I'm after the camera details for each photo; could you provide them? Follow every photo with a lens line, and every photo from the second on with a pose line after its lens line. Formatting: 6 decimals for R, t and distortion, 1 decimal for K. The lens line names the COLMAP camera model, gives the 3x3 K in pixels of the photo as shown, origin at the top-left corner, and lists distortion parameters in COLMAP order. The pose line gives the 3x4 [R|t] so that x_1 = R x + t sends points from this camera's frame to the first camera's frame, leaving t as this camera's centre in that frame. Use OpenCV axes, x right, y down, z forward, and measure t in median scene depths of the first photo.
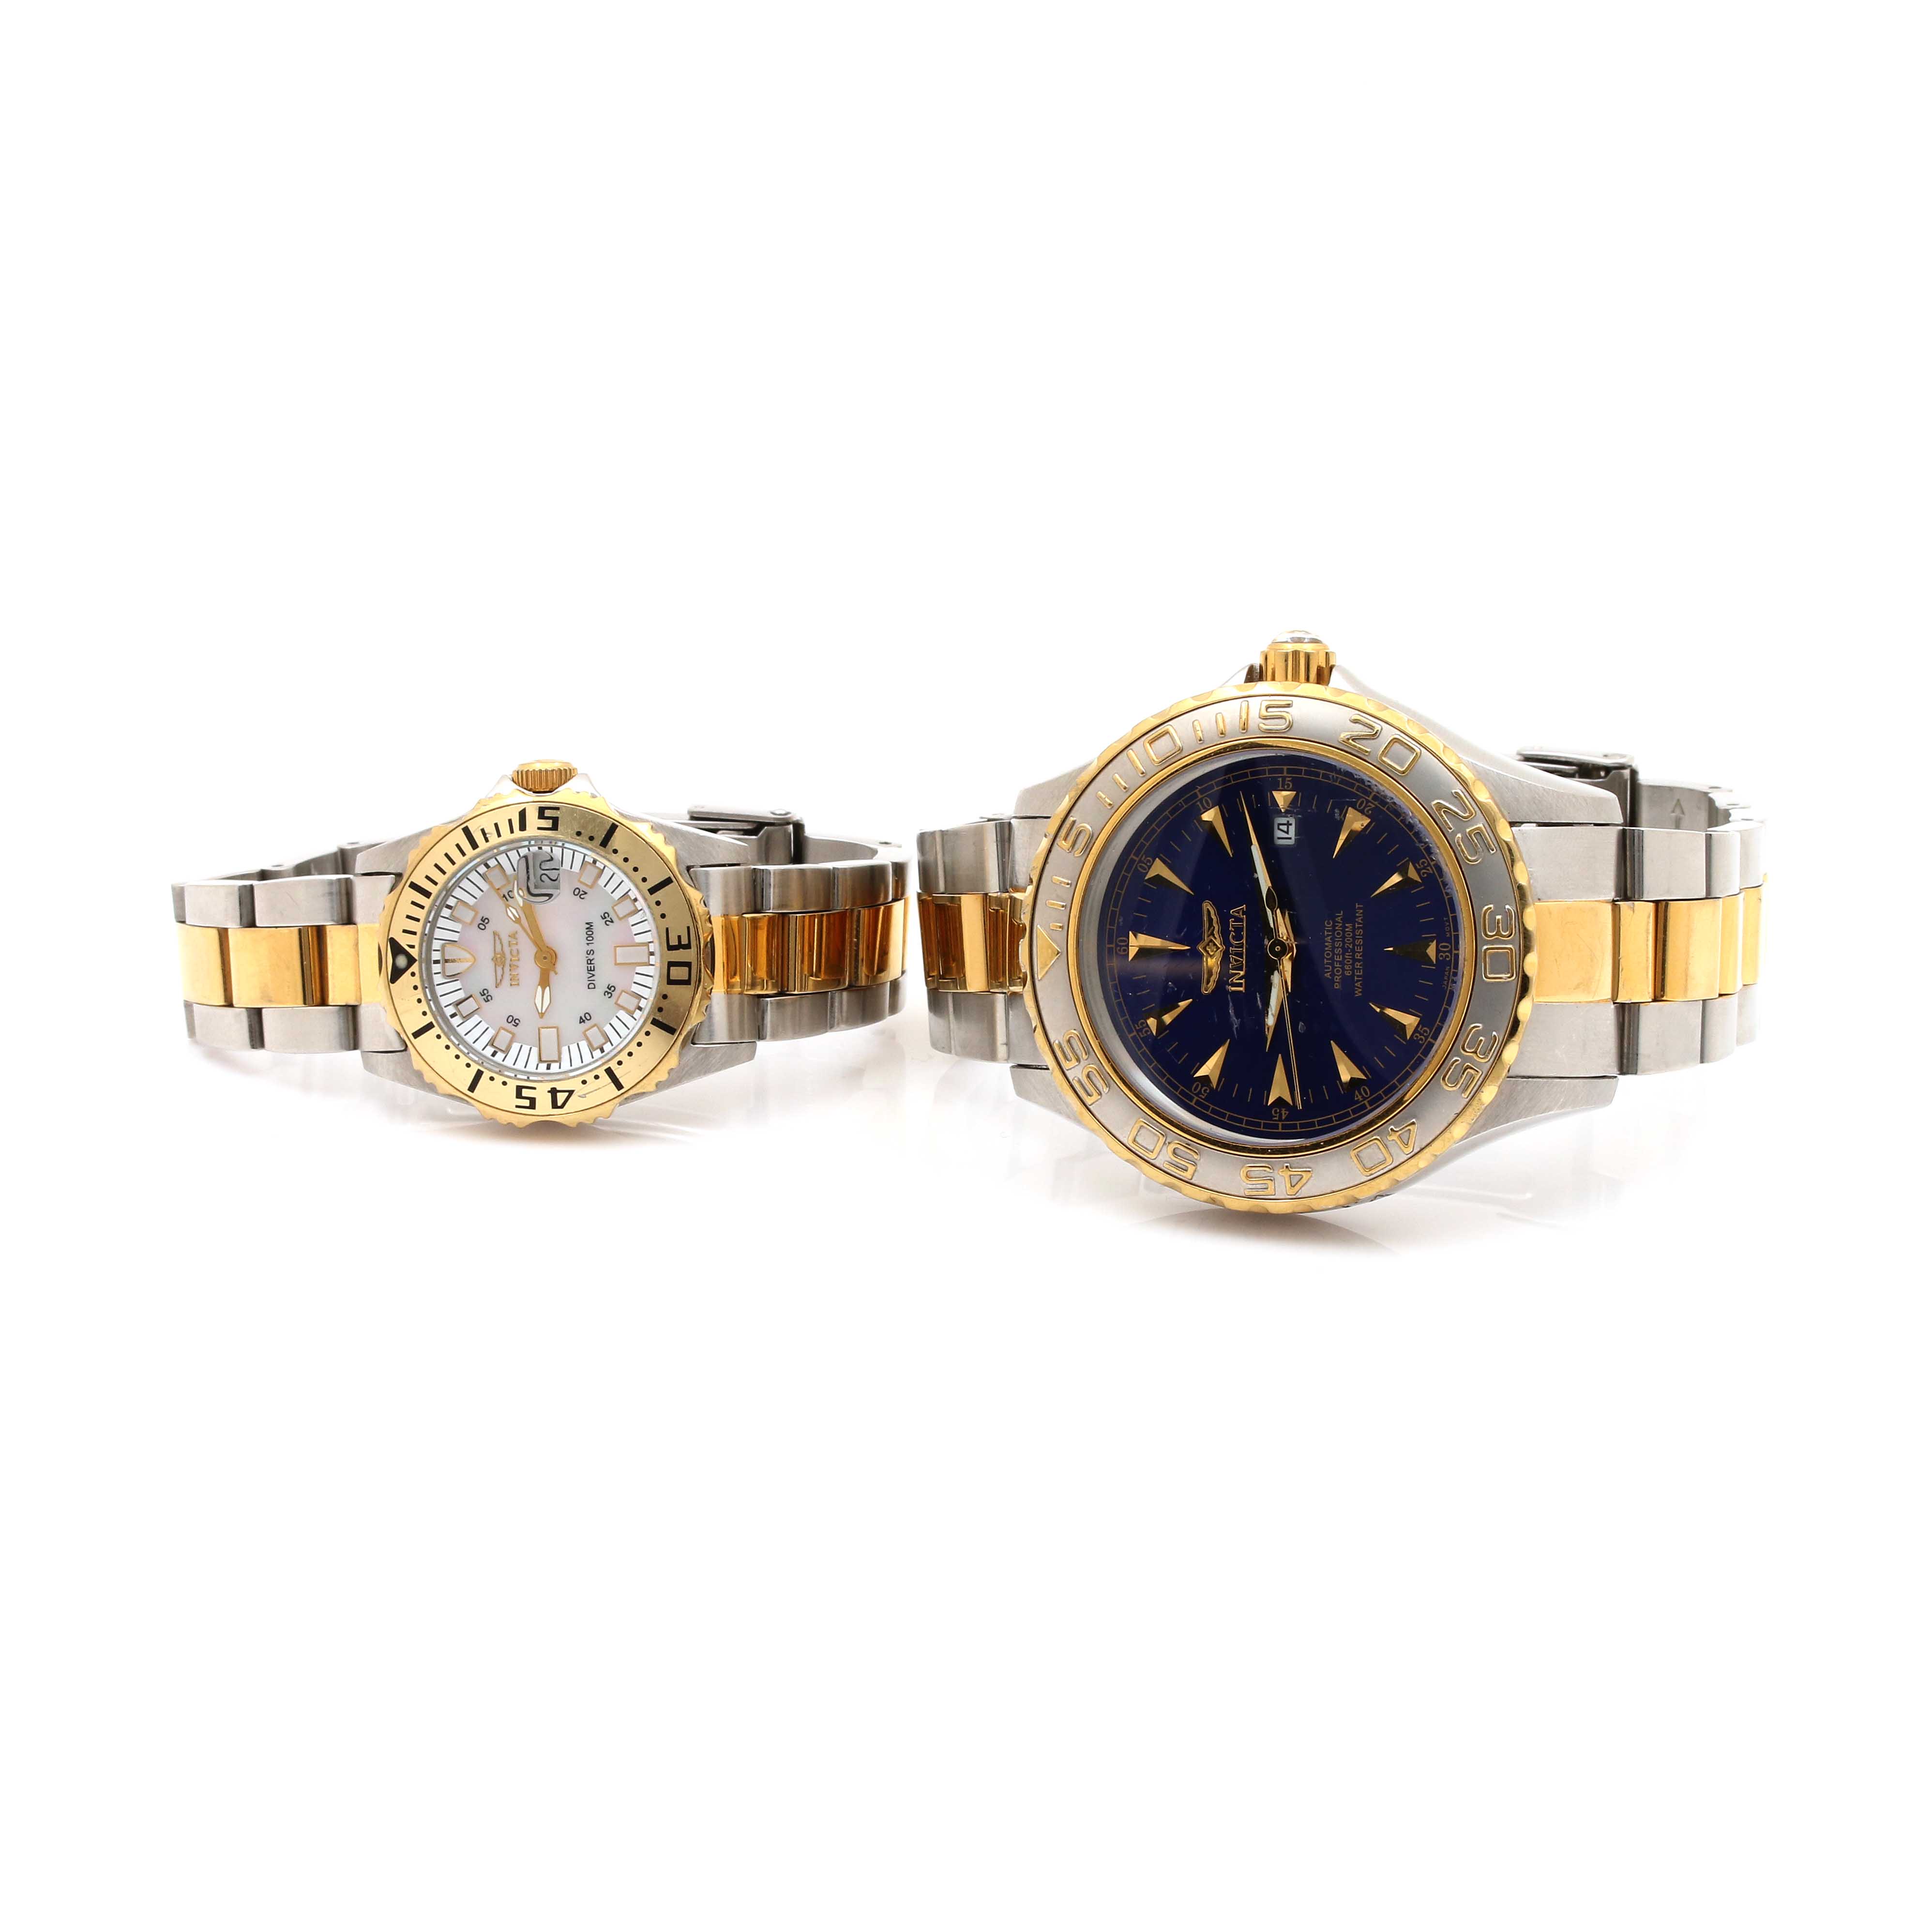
lens RADIAL K [[11055.6, 0, 965.8], [0, 11055.6, 965.6], [0, 0, 1]] dist [-0.207677, 0.000000]
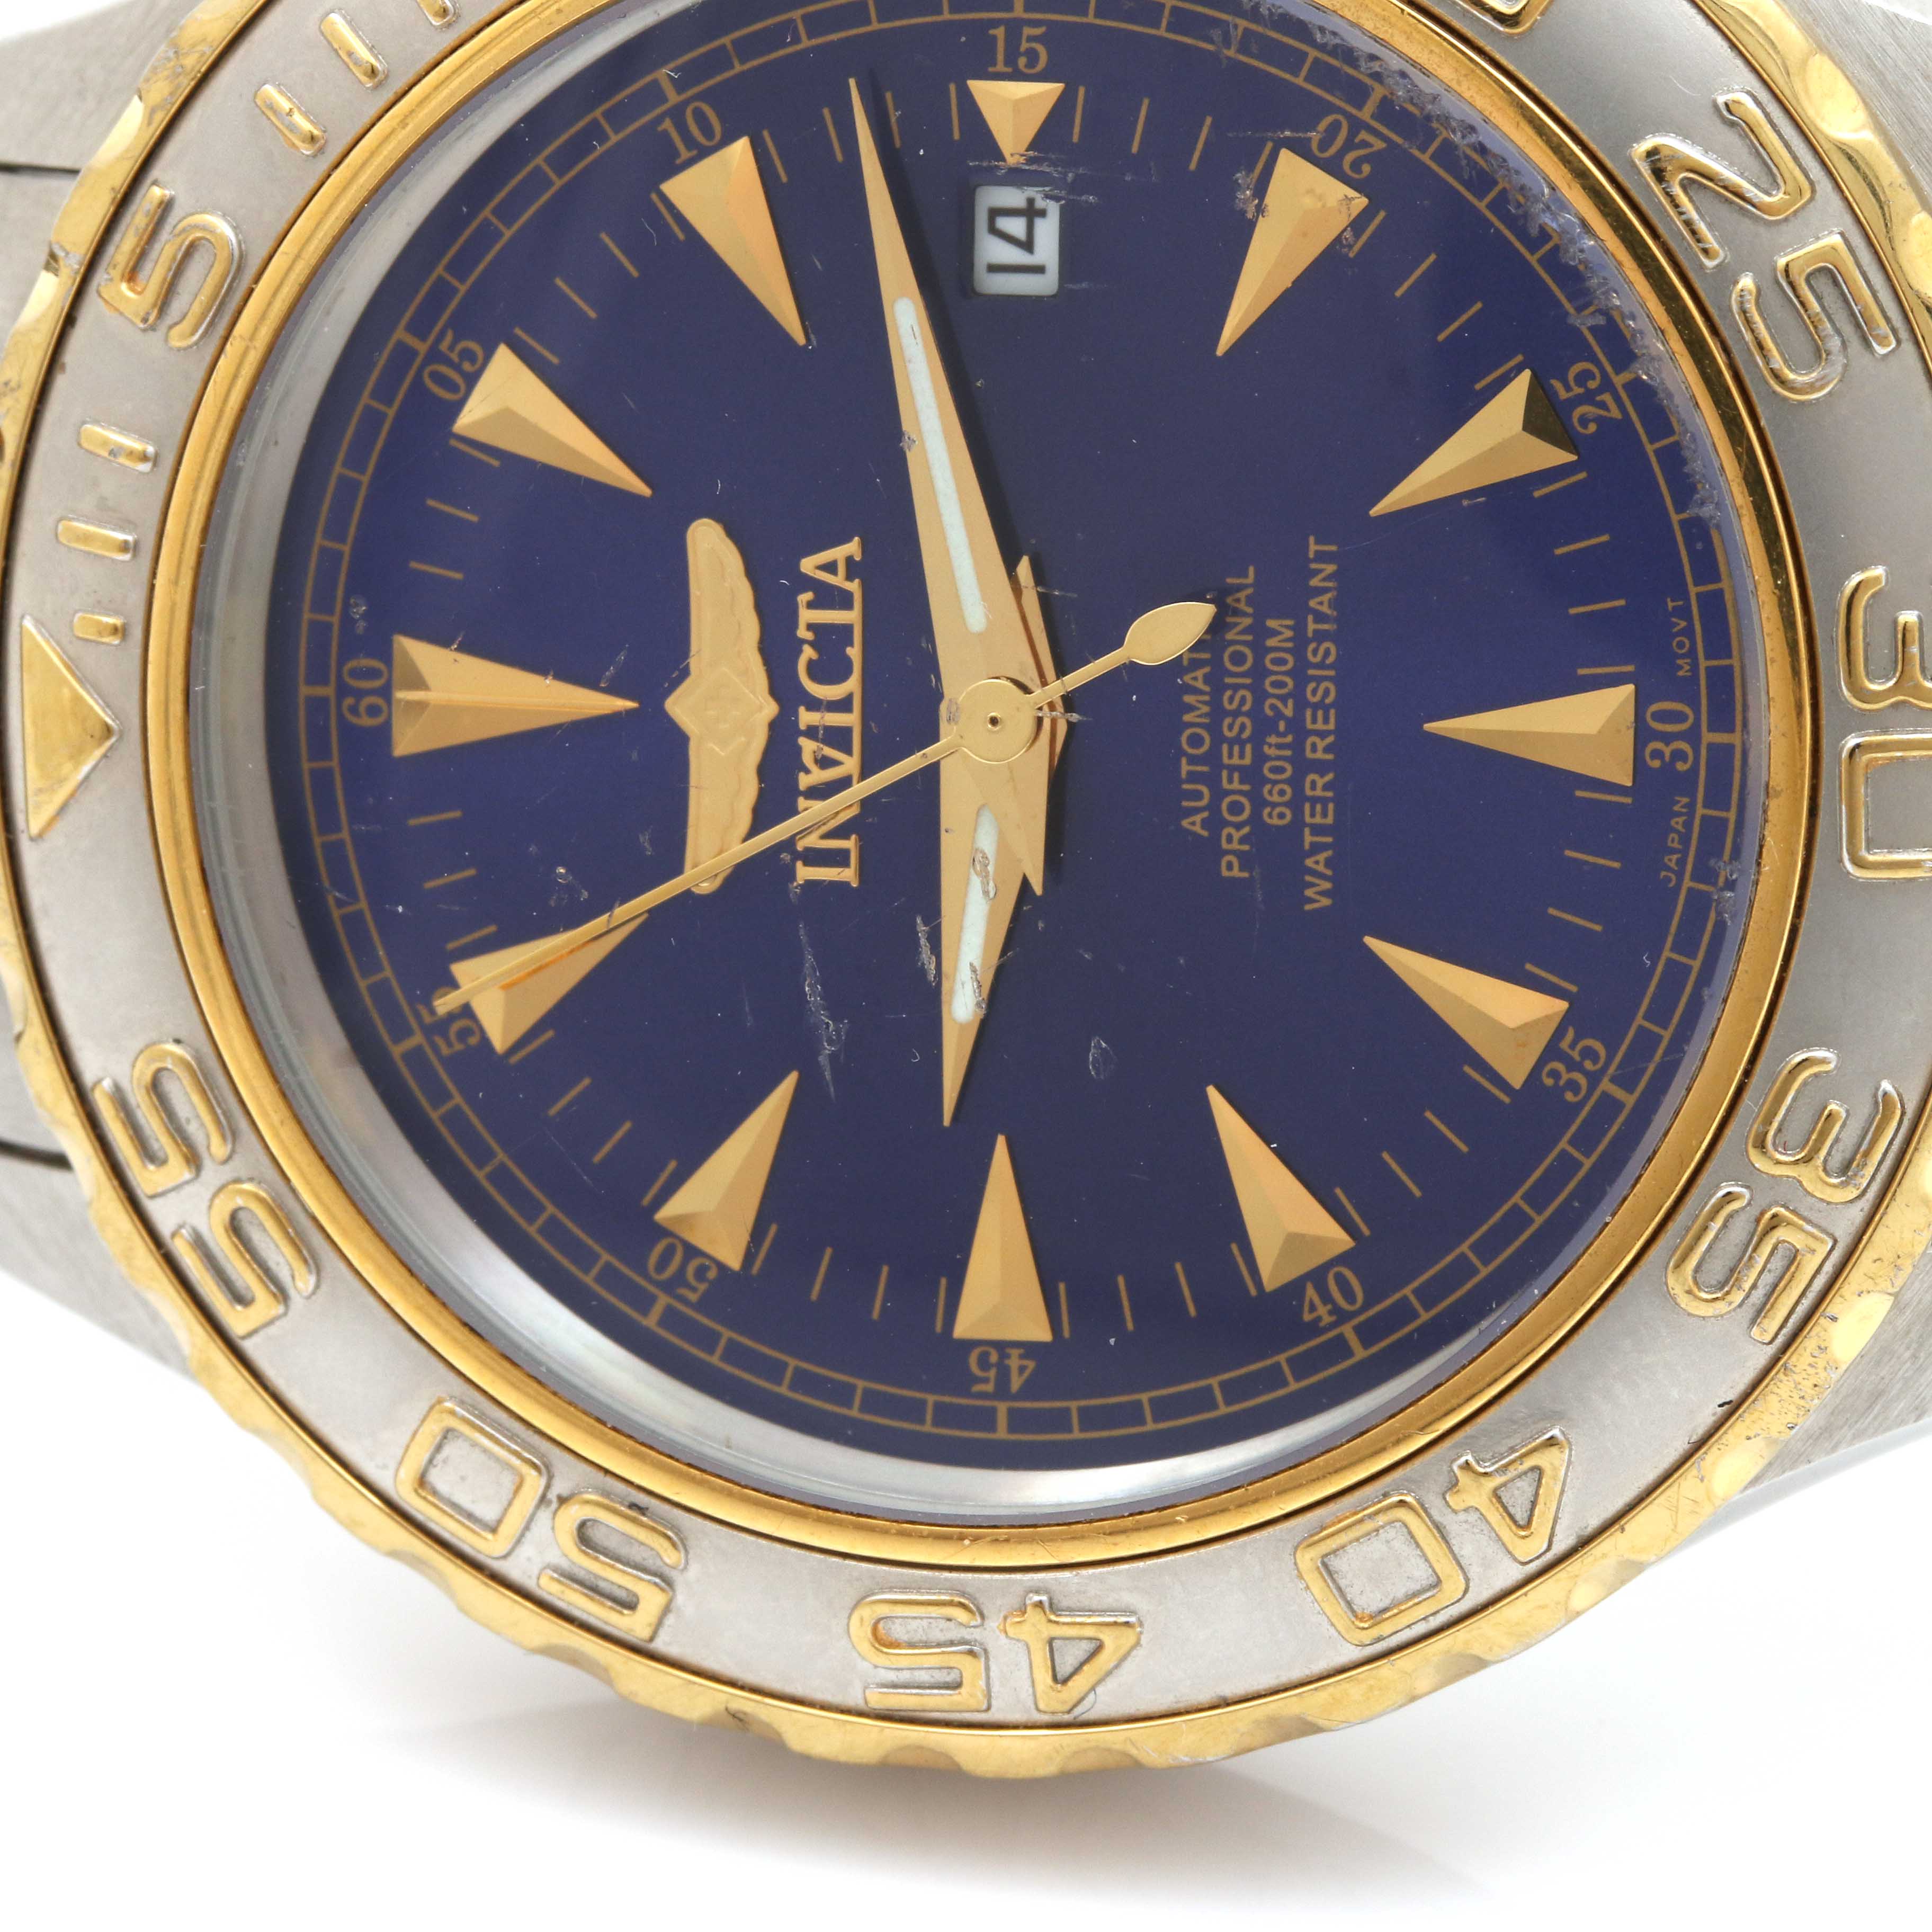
lens RADIAL K [[11055.6, 0, 966.8], [0, 11055.6, 966.5], [0, 0, 1]] dist [-0.207677, 0.000000]
pose [[0.997097, -0.012795, 0.075059, 0.008929], [0.001886, 0.989628, 0.143645, -0.031678], [-0.076118, -0.143086, 0.986779, 0.754107]]
